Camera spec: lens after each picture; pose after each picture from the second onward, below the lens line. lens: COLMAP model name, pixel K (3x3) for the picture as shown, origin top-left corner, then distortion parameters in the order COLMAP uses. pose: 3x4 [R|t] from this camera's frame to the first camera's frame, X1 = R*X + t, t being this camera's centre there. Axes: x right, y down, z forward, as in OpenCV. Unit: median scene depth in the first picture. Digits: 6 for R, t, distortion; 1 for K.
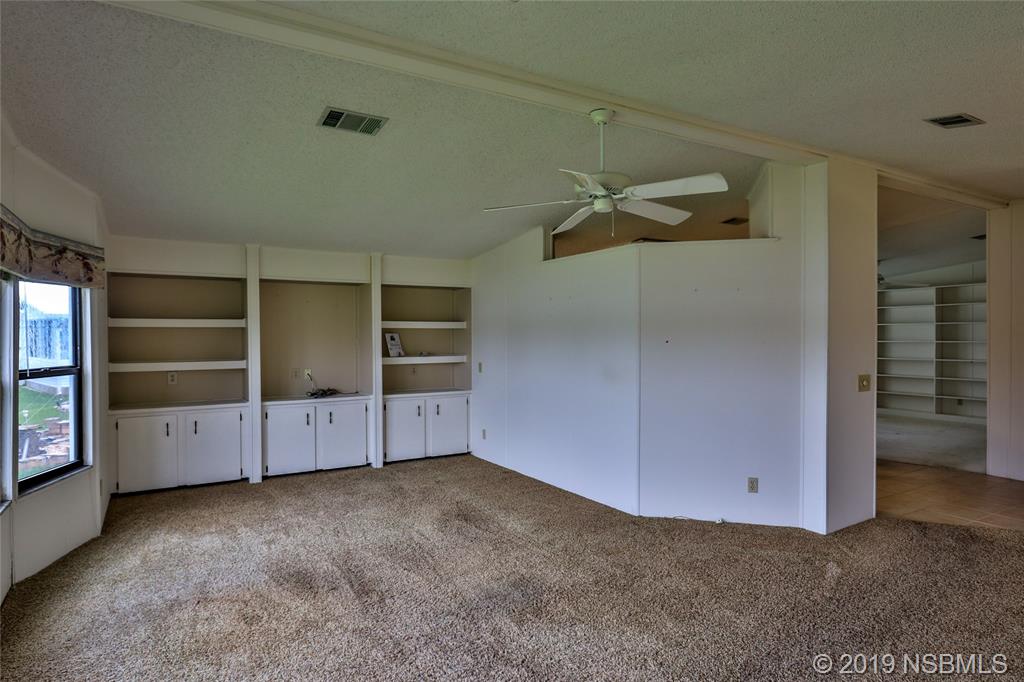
lens RADIAL K [[588.9, 0, 504.9], [0, 588.9, 341.0], [0, 0, 1]] dist [0.001488, 0.001034]
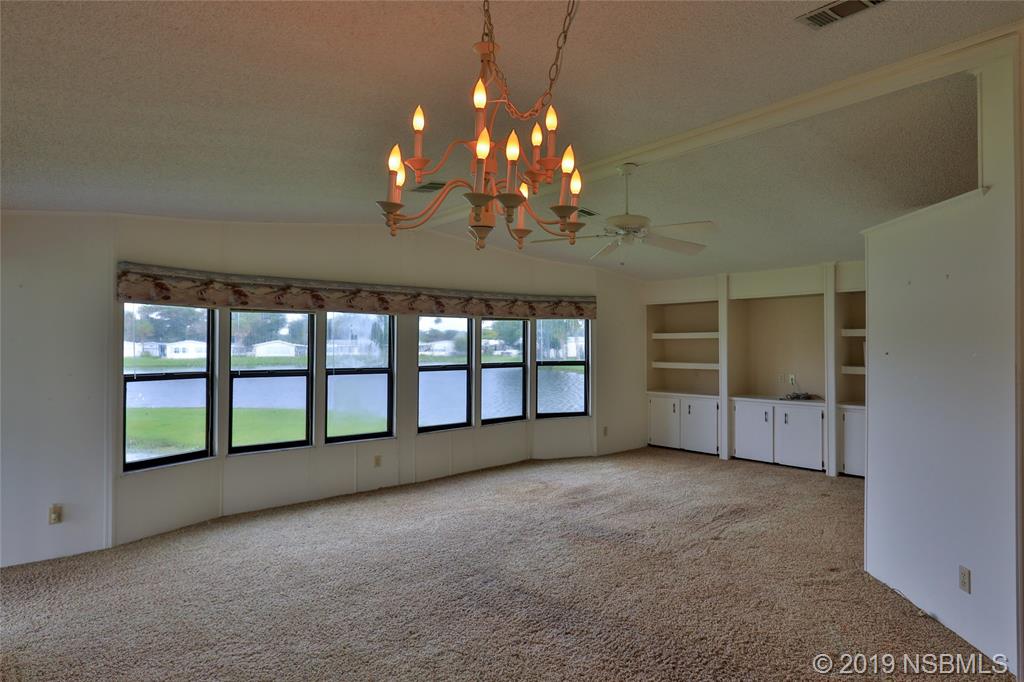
lens RADIAL K [[588.9, 0, 504.9], [0, 588.9, 341.0], [0, 0, 1]] dist [0.001488, 0.001034]
pose [[0.170097, -0.005180, -0.985414, 0.775740], [-0.010117, 0.999924, -0.007002, -0.003043], [0.985375, 0.011161, 0.170032, 0.315369]]
